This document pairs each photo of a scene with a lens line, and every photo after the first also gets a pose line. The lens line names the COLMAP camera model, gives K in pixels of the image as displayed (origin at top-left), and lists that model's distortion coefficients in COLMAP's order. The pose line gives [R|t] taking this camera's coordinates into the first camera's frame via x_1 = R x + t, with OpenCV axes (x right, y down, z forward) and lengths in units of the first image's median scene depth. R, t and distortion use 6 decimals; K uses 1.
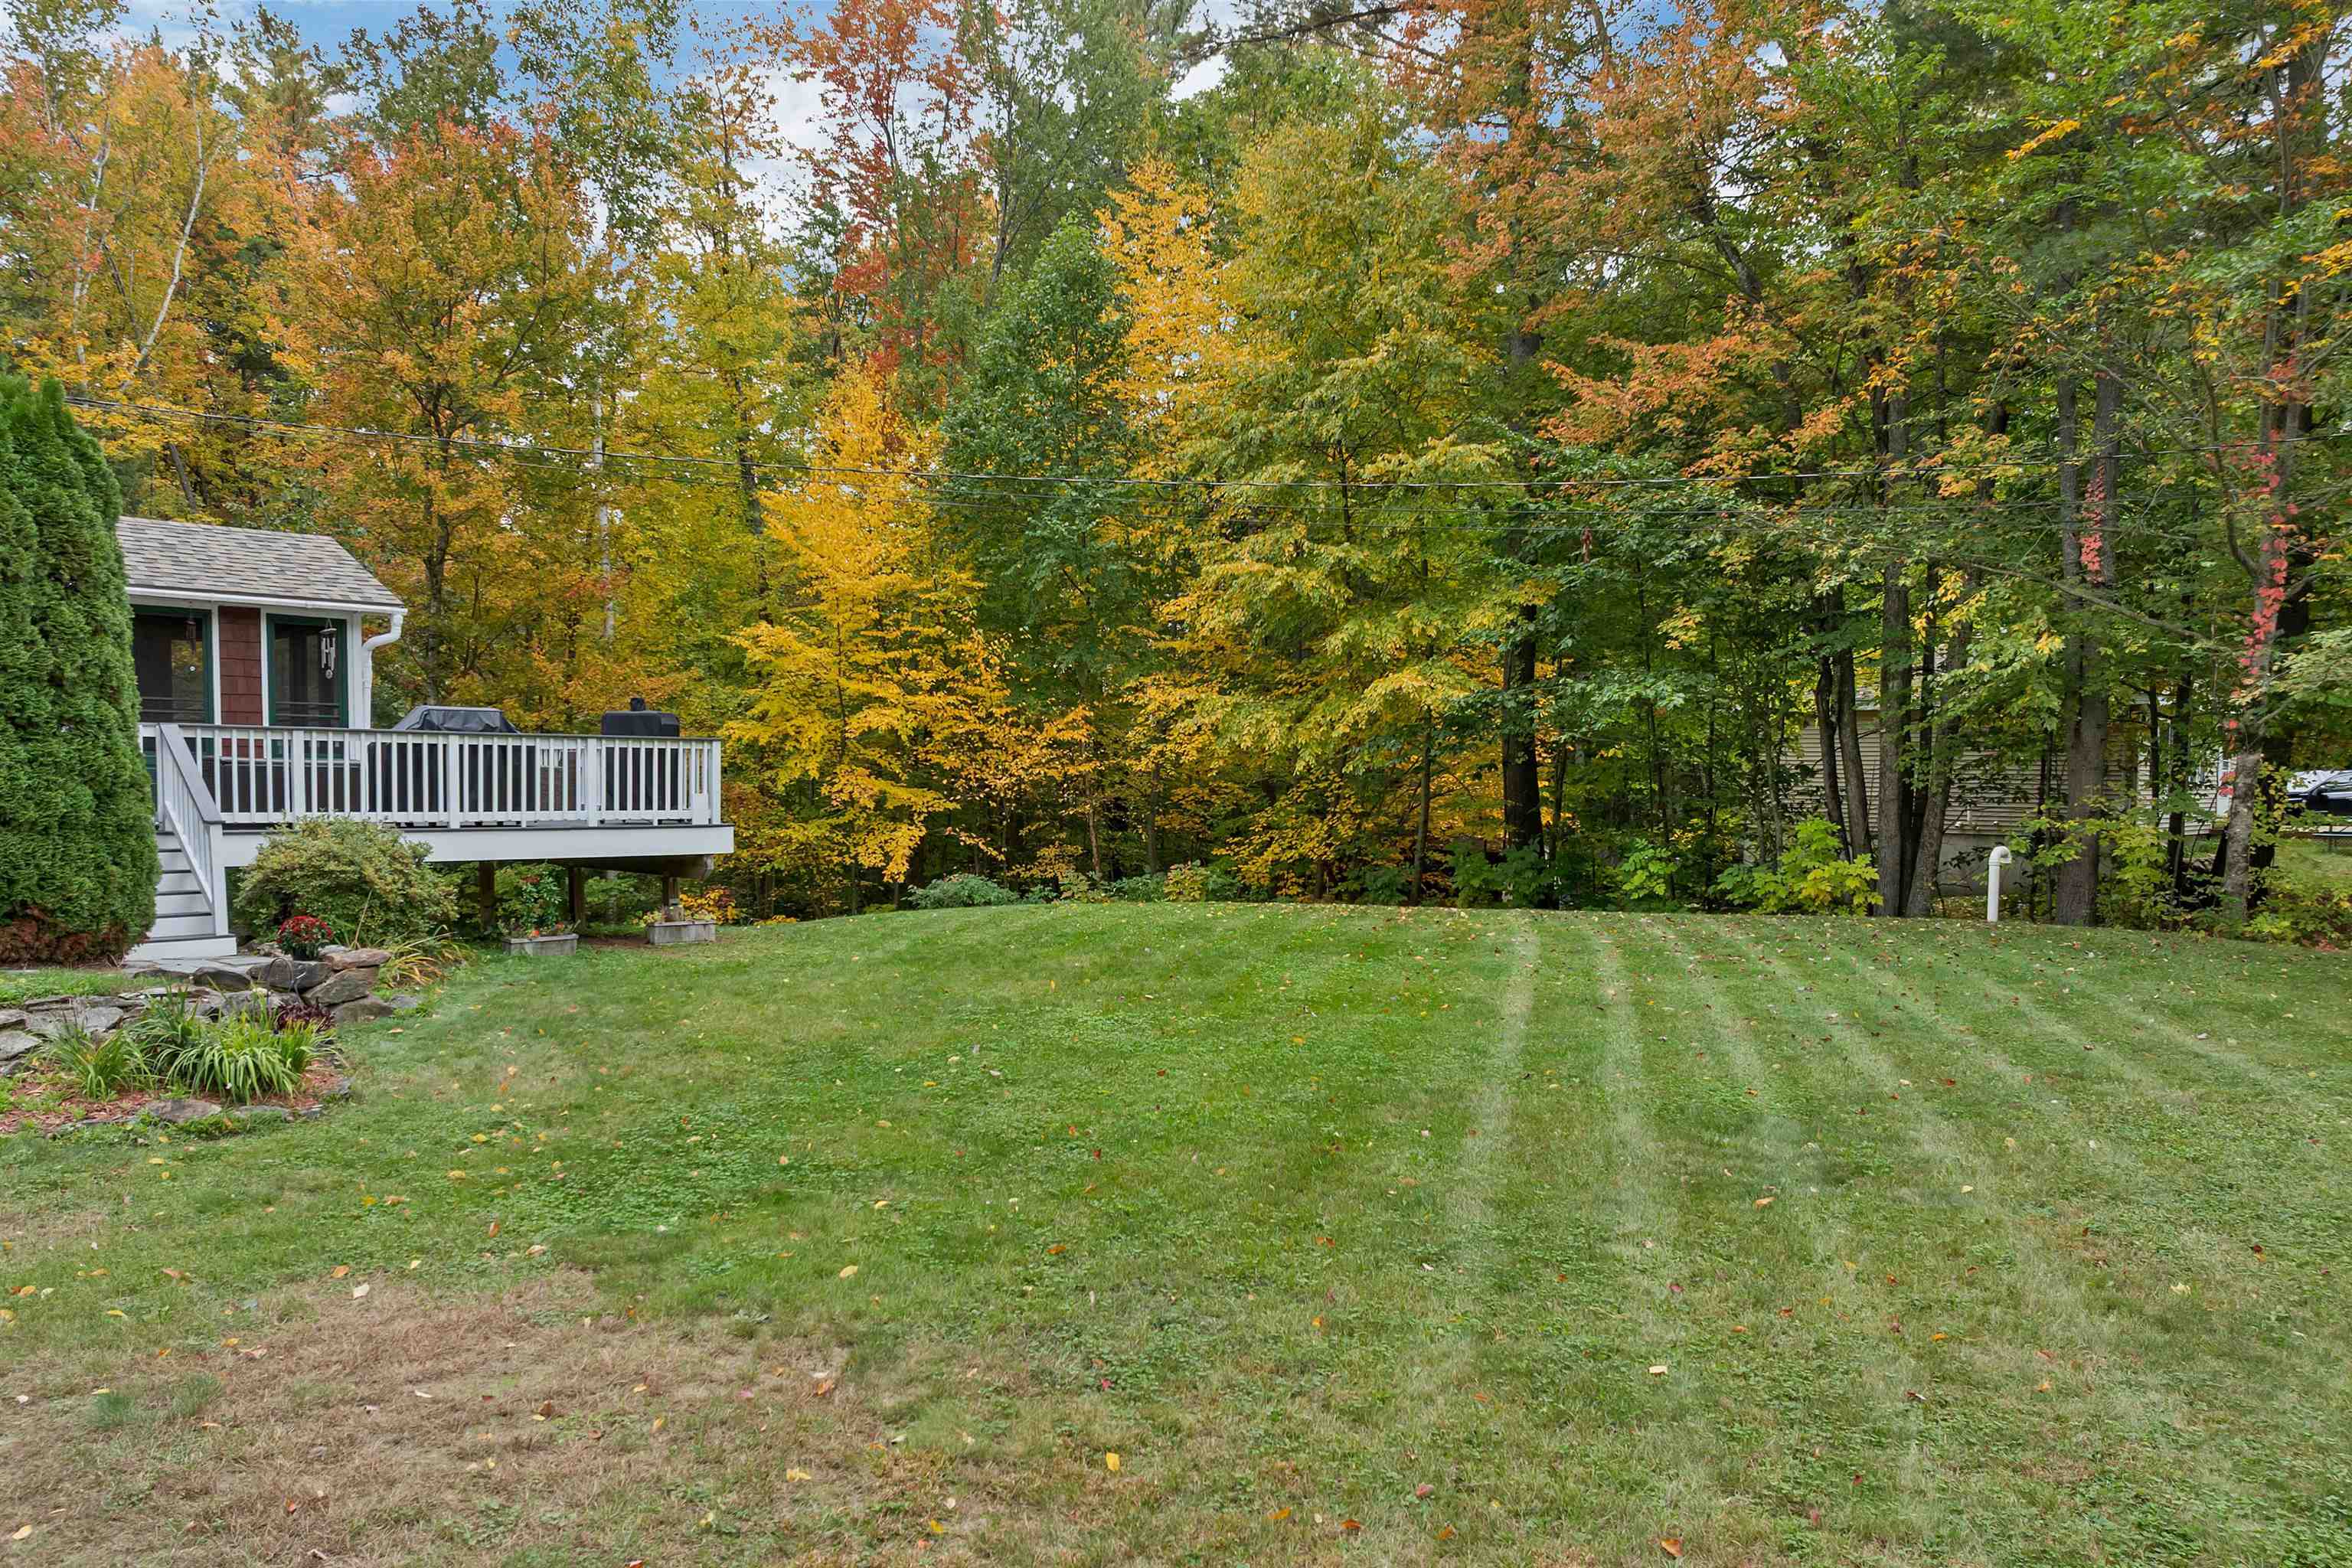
lens RADIAL K [[1681.8, 0, 1181.9], [0, 1681.8, 883.1], [0, 0, 1]] dist [-0.031639, -0.004668]
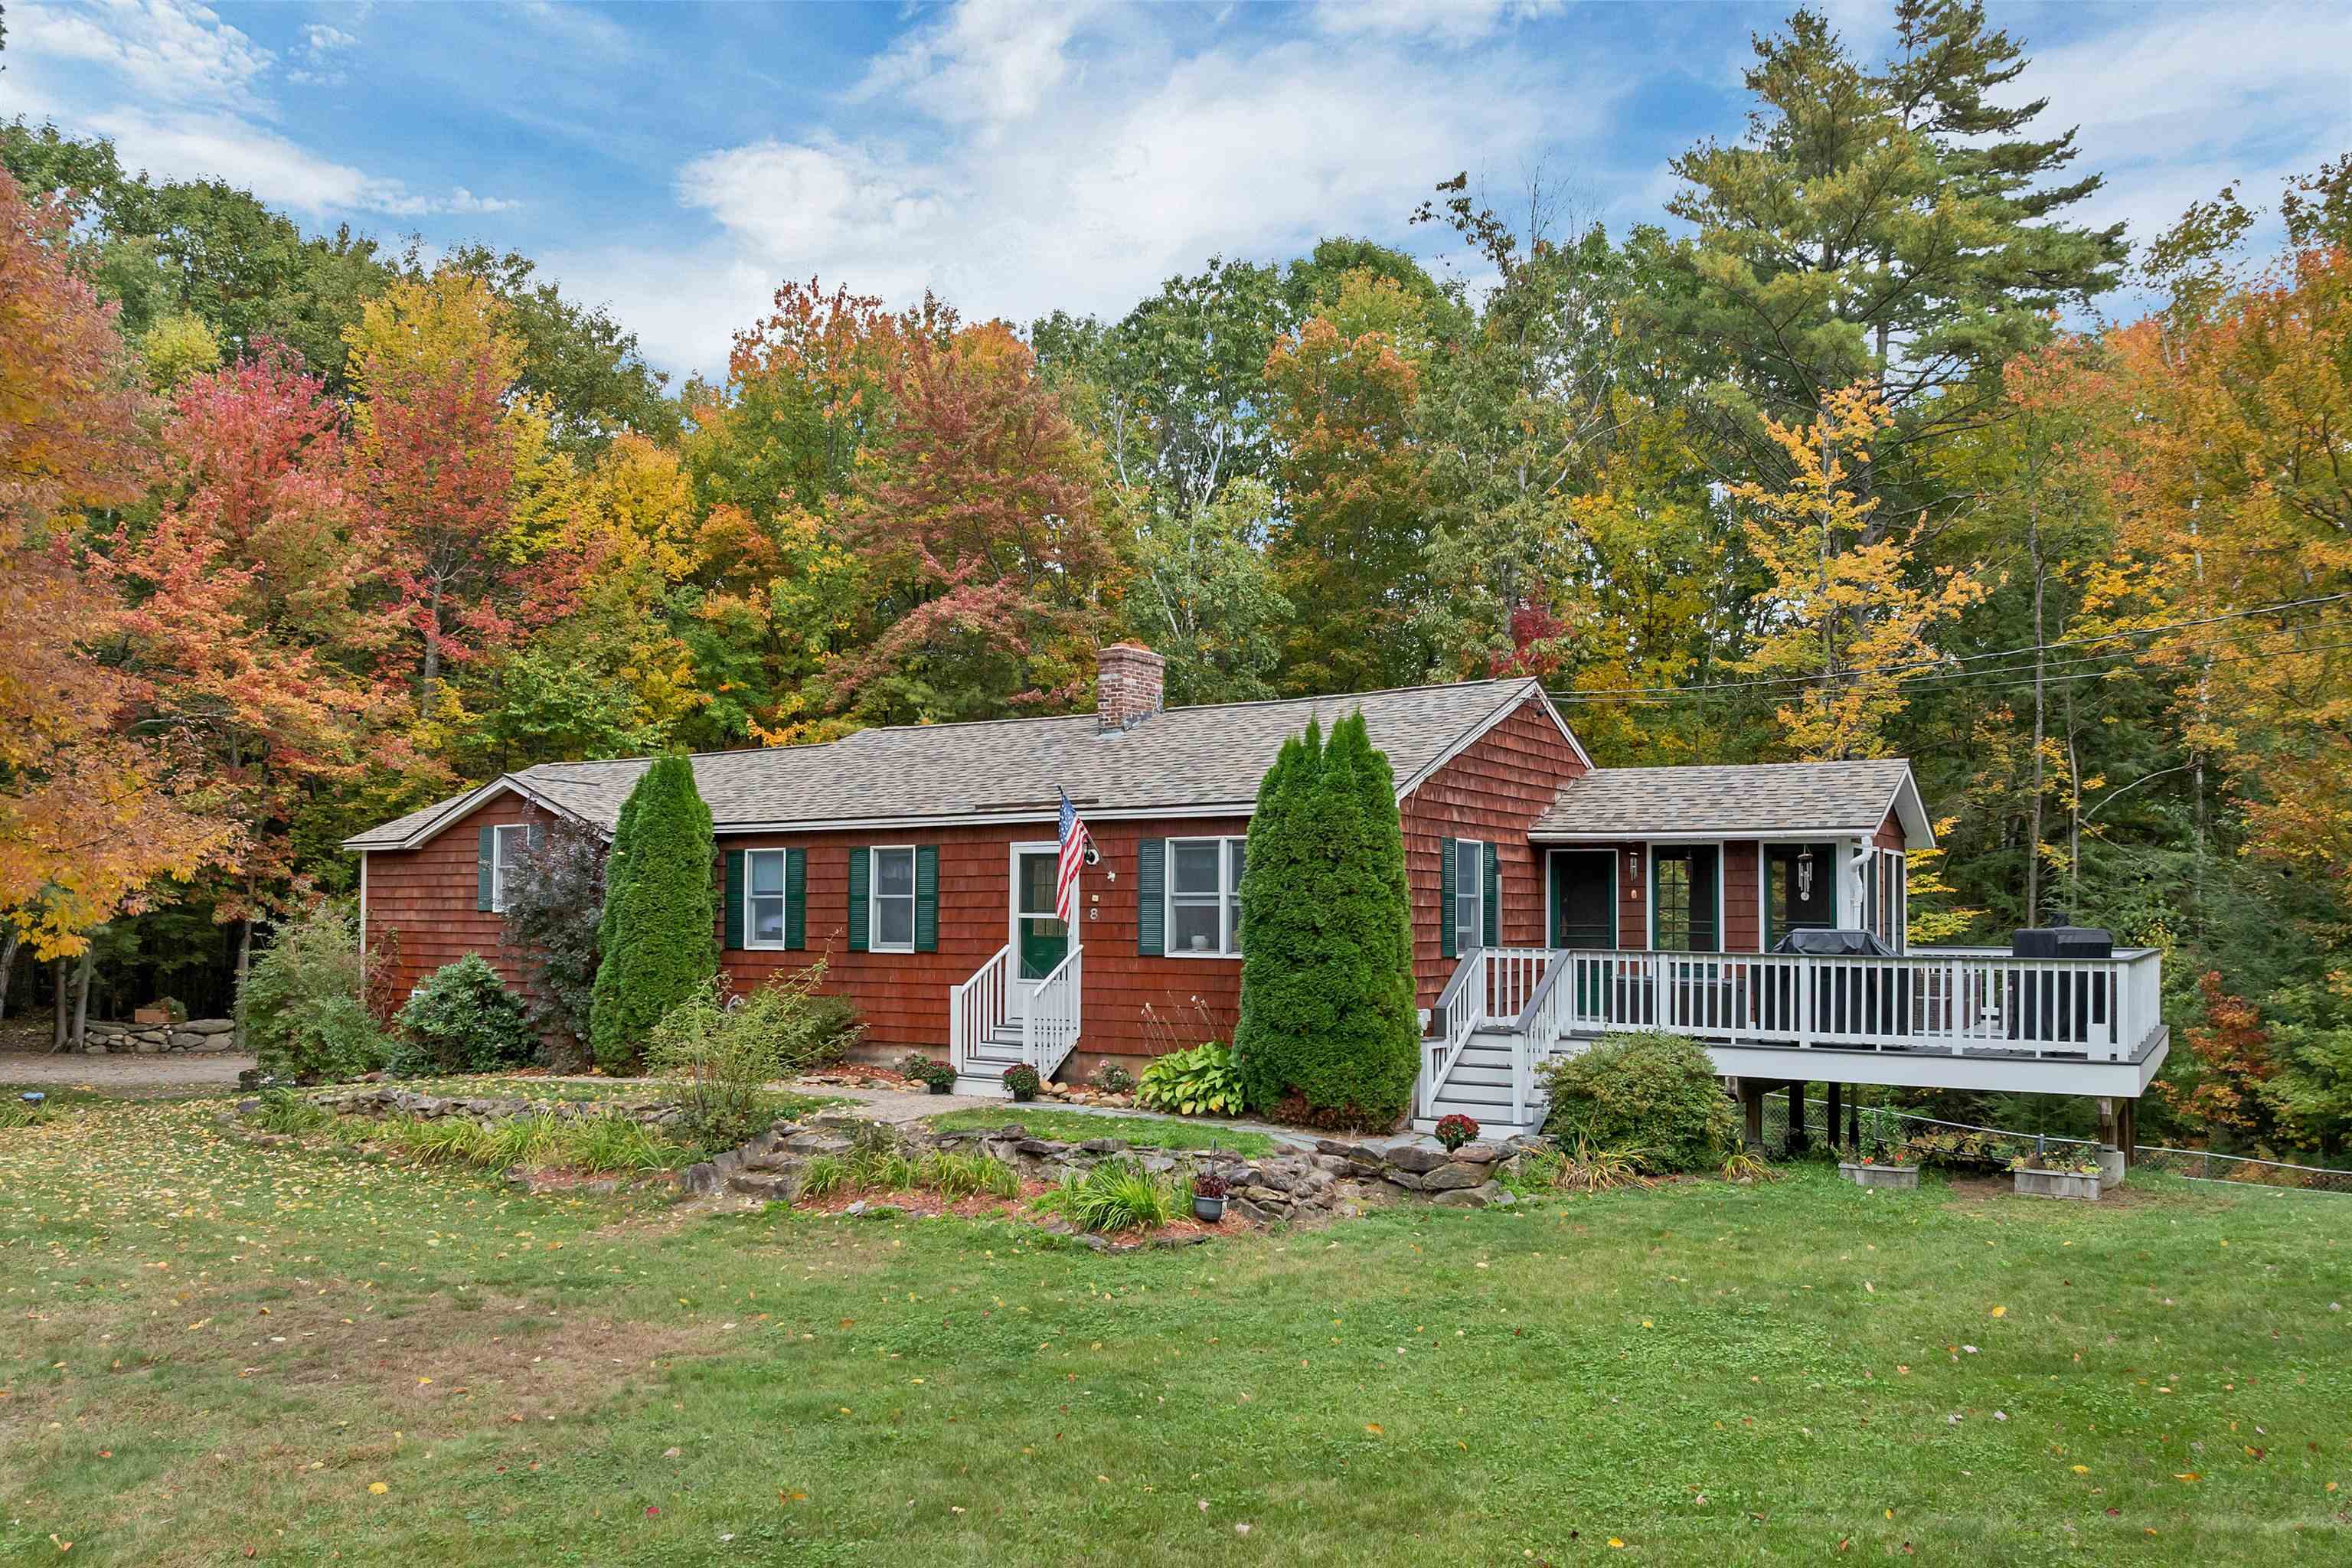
lens RADIAL K [[1681.8, 0, 1181.9], [0, 1681.8, 883.1], [0, 0, 1]] dist [-0.031639, -0.004668]
pose [[0.201485, -0.029967, -0.979033, 0.328494], [-0.068330, 0.996667, -0.044569, -0.040594], [0.977105, 0.075877, 0.198765, 0.271697]]
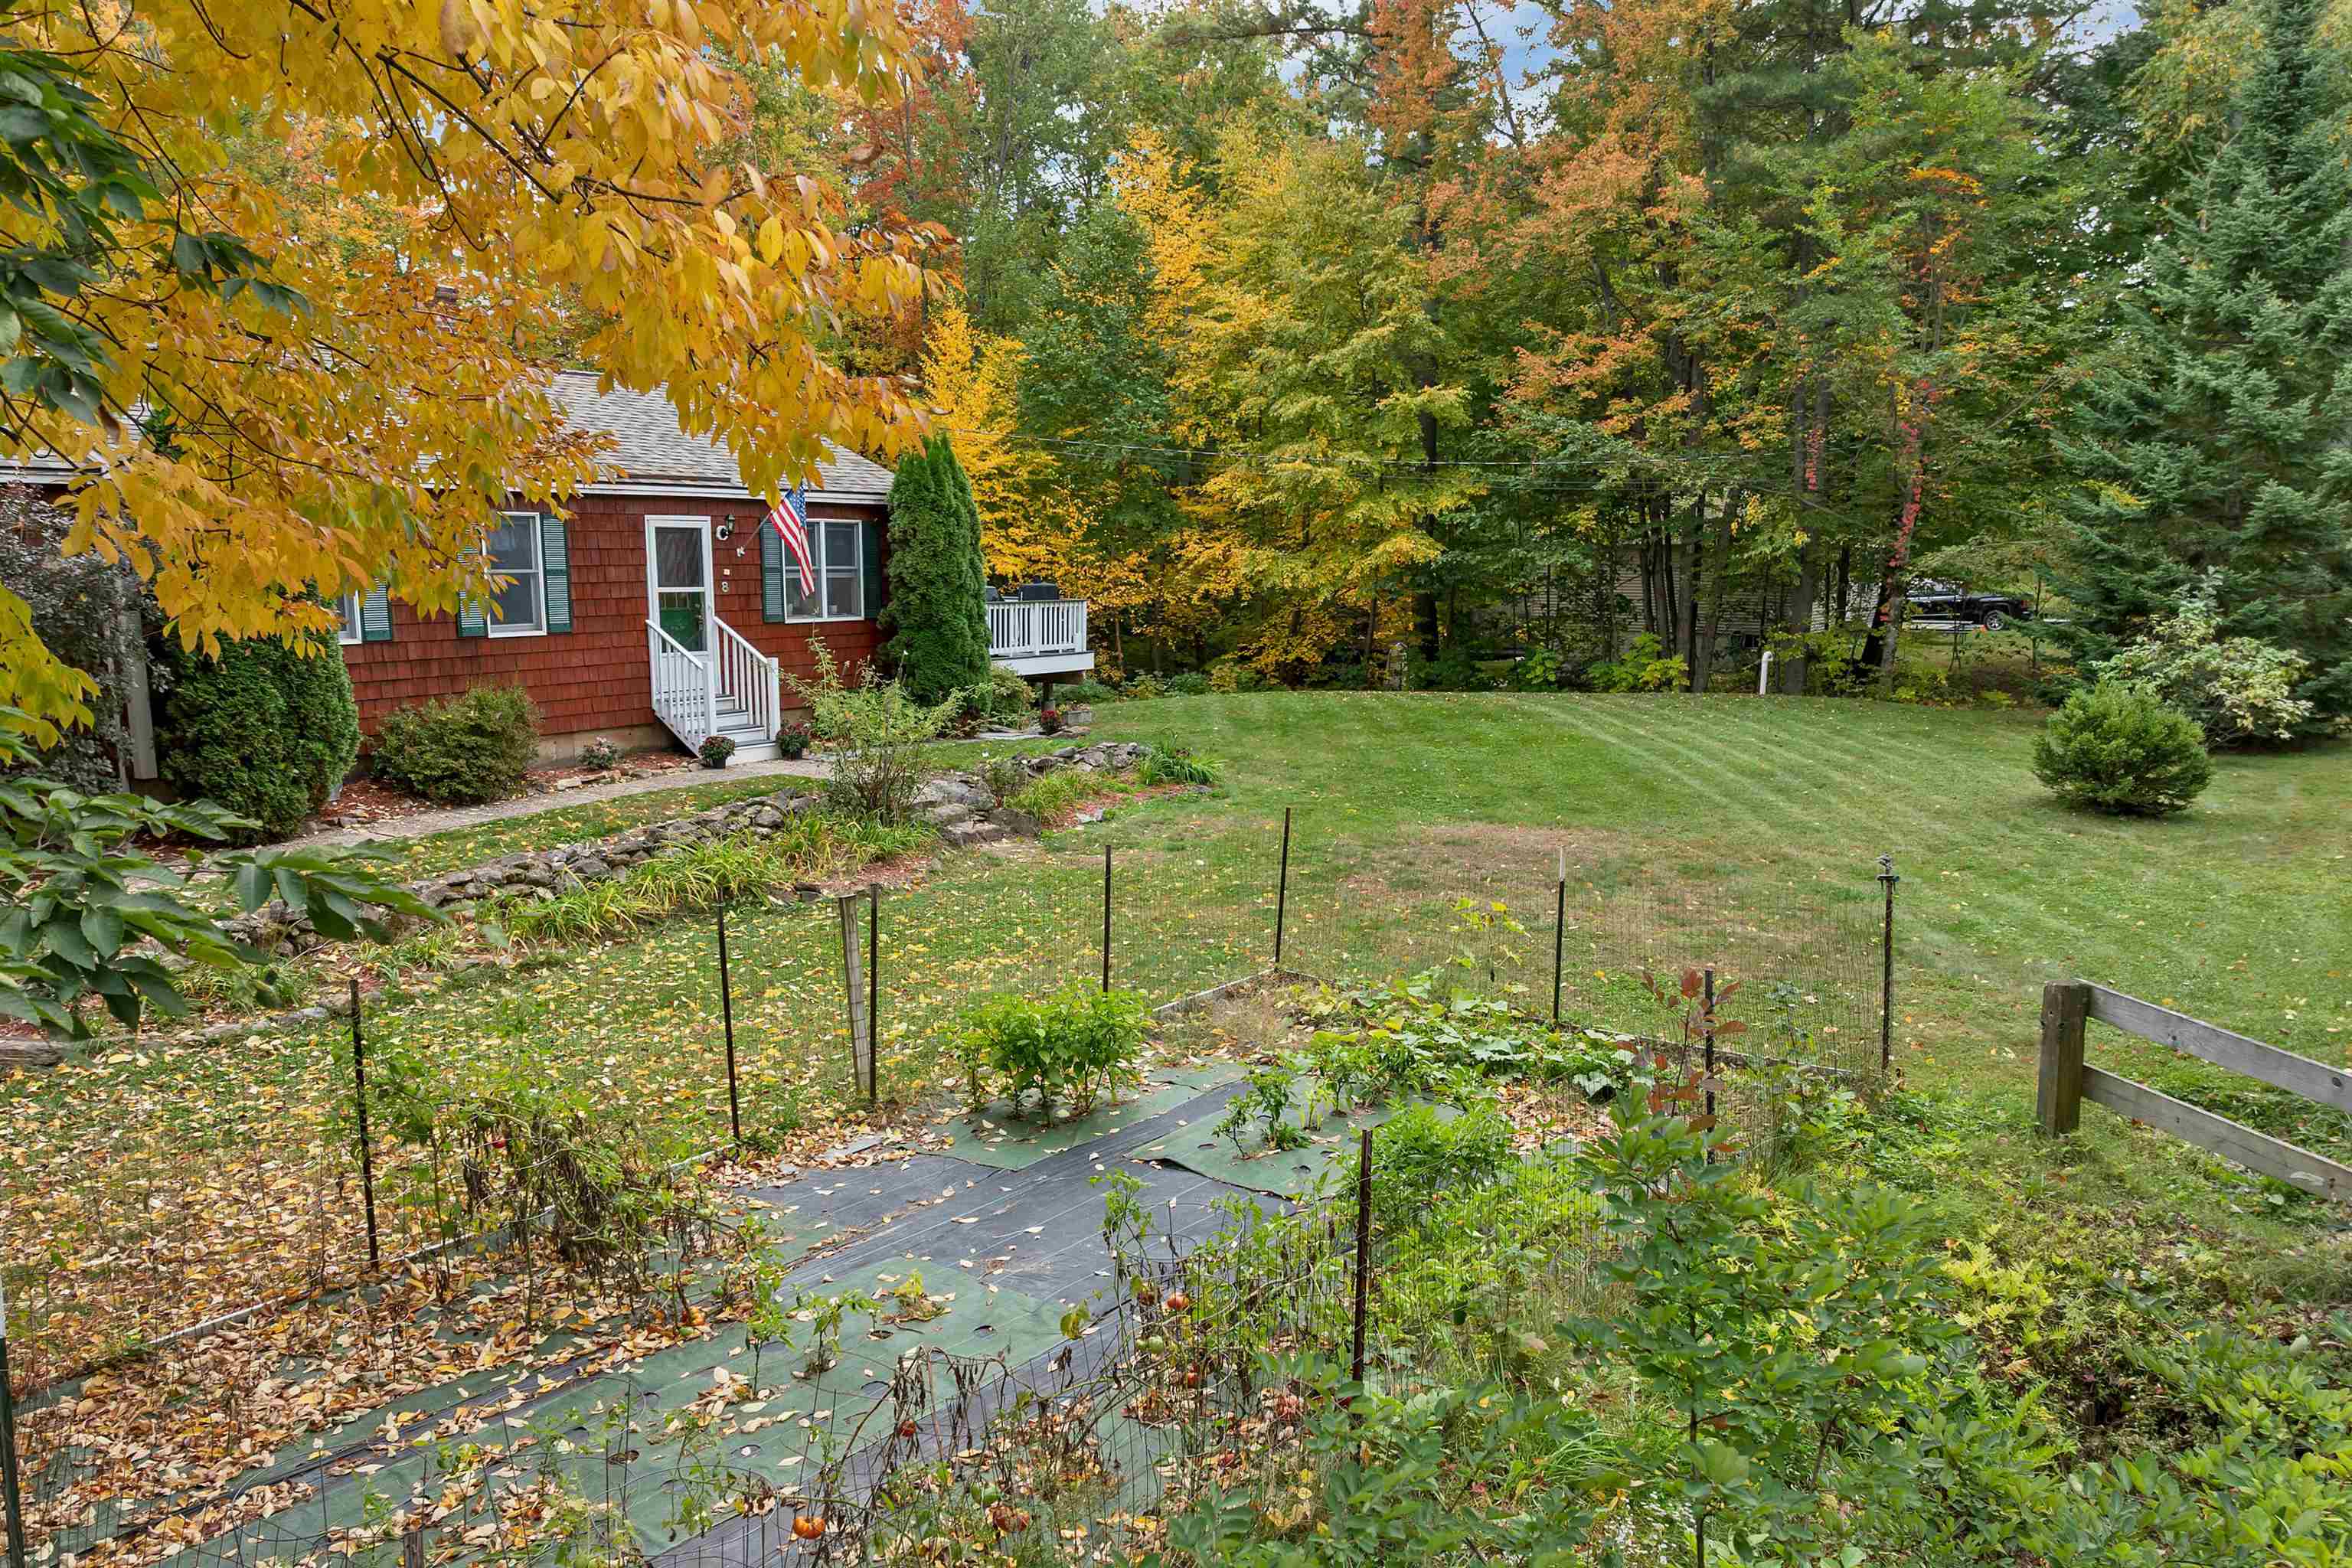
lens RADIAL K [[1712.4, 0, 1181.6], [0, 1712.4, 889.4], [0, 0, 1]] dist [-0.042992, 0.003115]
pose [[0.975806, -0.045514, 0.213850, -0.411986], [0.017509, 0.991219, 0.131070, -0.015559], [-0.217937, -0.124154, 0.968034, -0.513933]]
